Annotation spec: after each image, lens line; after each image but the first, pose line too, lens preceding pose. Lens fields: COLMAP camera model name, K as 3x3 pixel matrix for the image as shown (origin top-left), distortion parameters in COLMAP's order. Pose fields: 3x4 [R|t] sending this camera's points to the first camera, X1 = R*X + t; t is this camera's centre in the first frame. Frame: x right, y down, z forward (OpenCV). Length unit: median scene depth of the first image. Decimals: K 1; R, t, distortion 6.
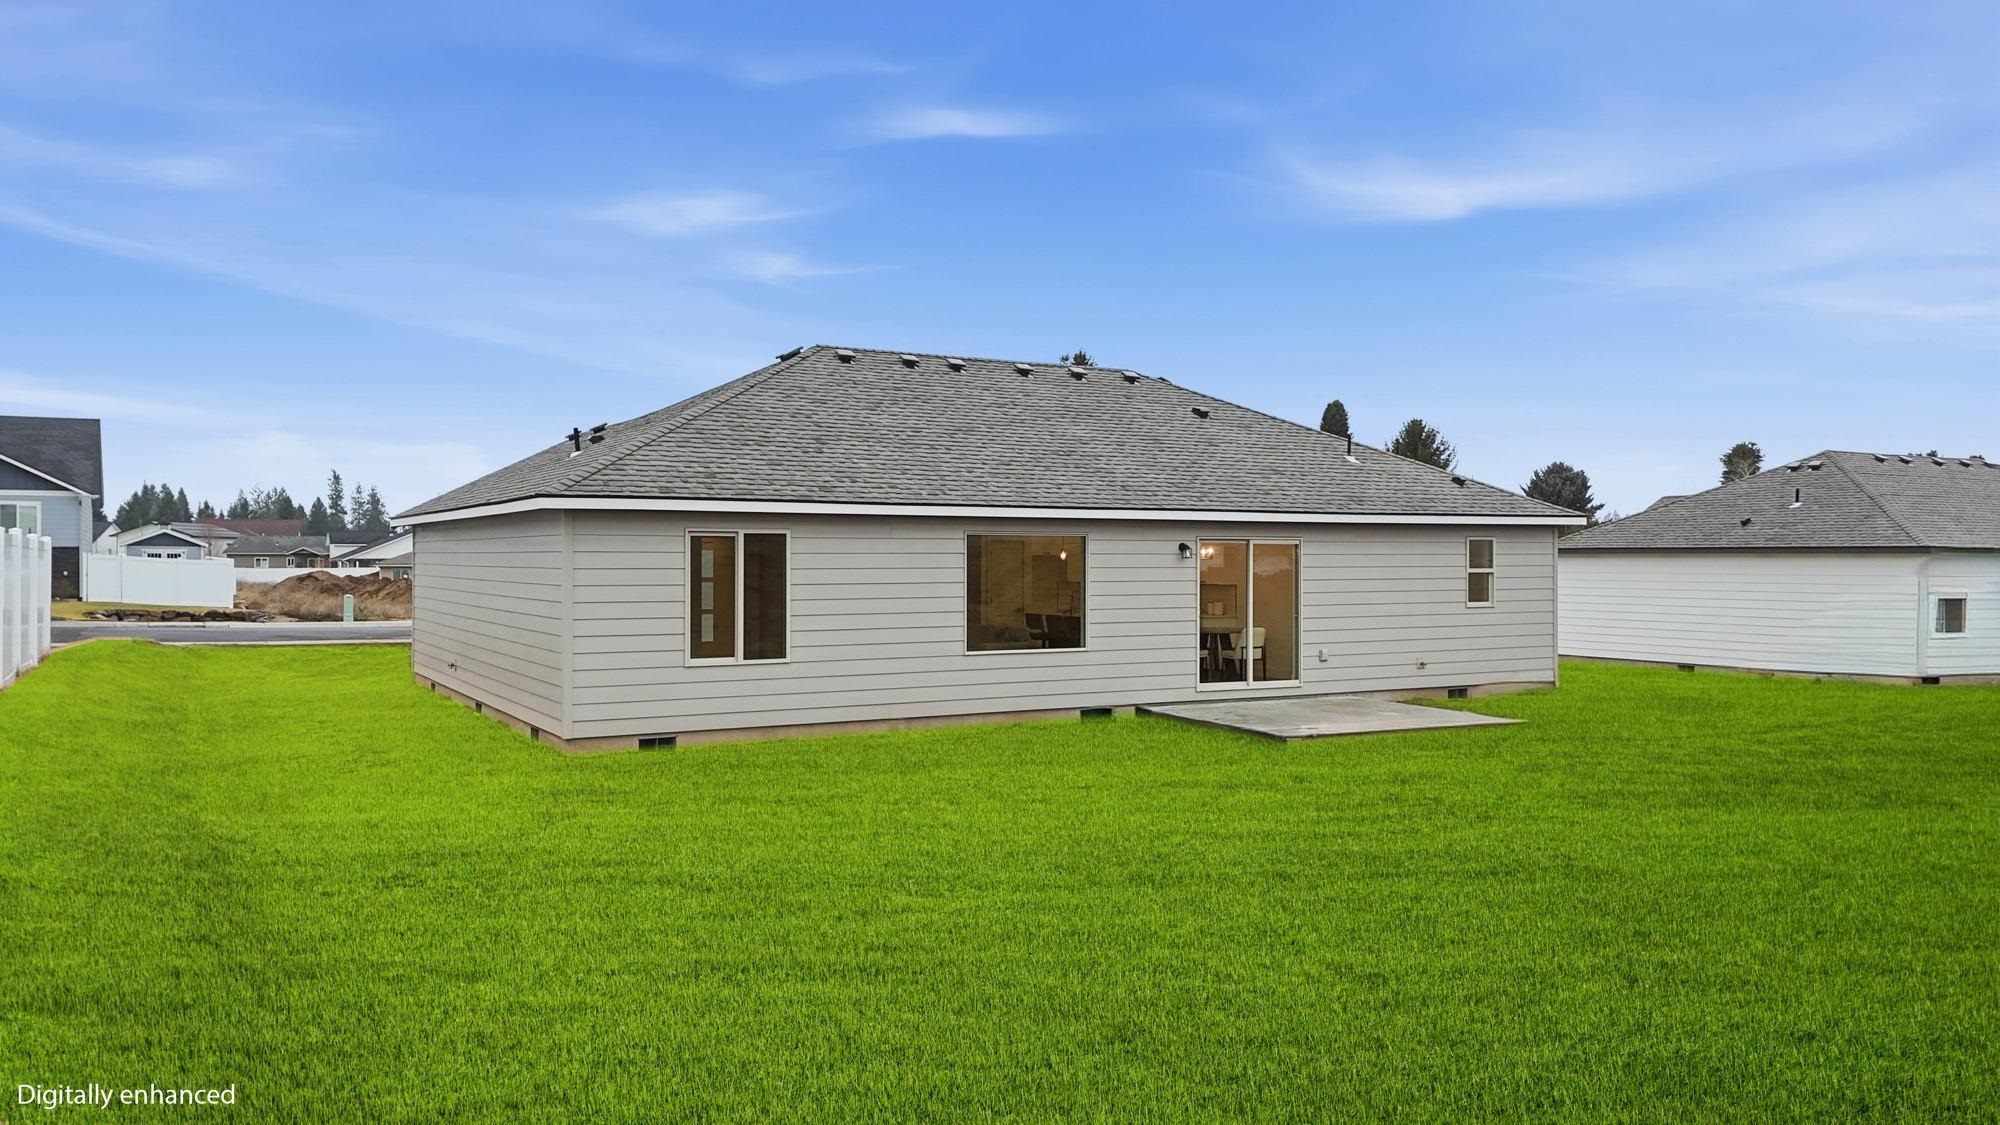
lens RADIAL K [[1459.2, 0, 1002.6], [0, 1459.2, 563.8], [0, 0, 1]] dist [0.053345, -0.000310]
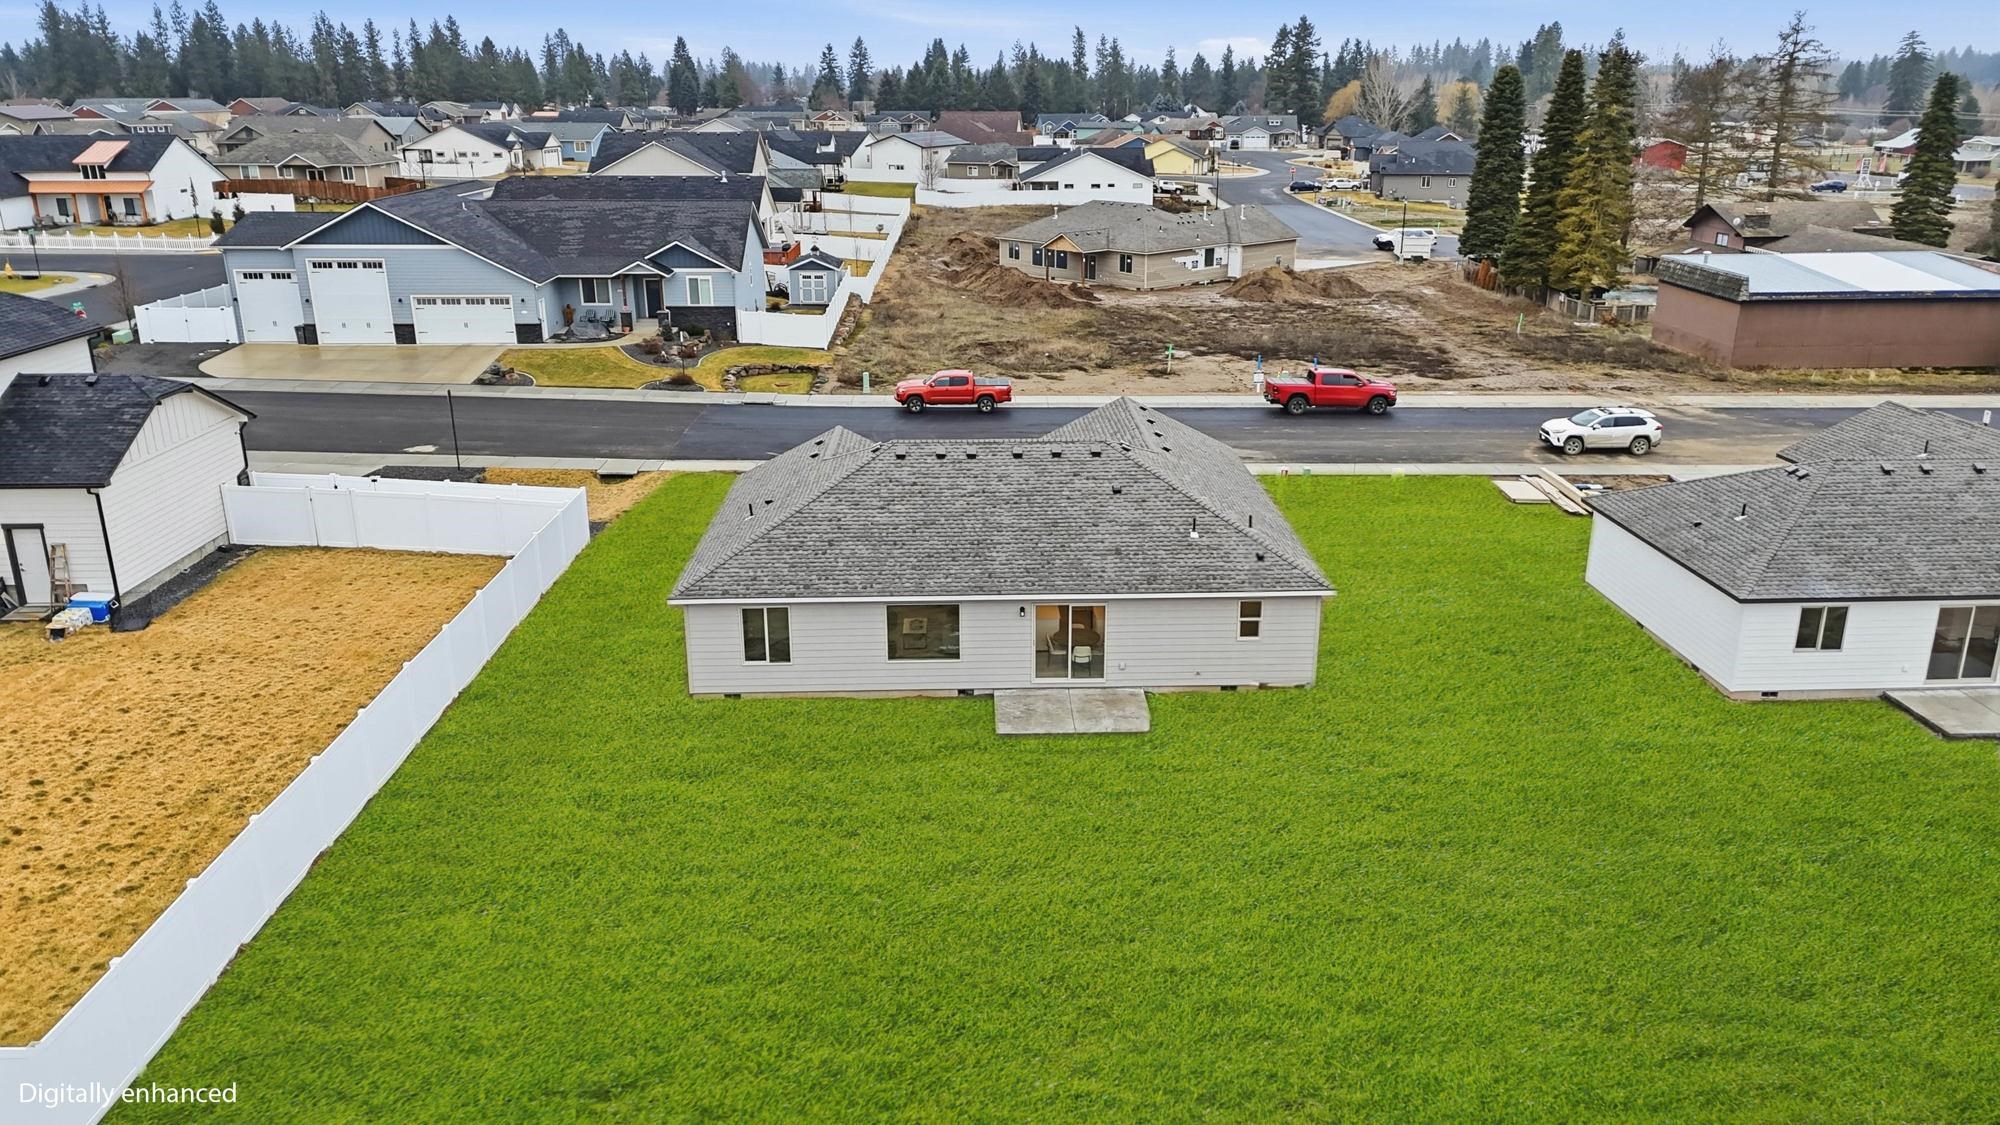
lens RADIAL K [[1459.2, 0, 998.4], [0, 1459.2, 560.0], [0, 0, 1]] dist [0.053345, -0.000310]
pose [[0.879499, 0.144293, -0.453498, 0.978209], [0.001900, 0.951854, 0.306544, -0.672418], [0.475896, -0.270468, 0.836881, -0.560876]]
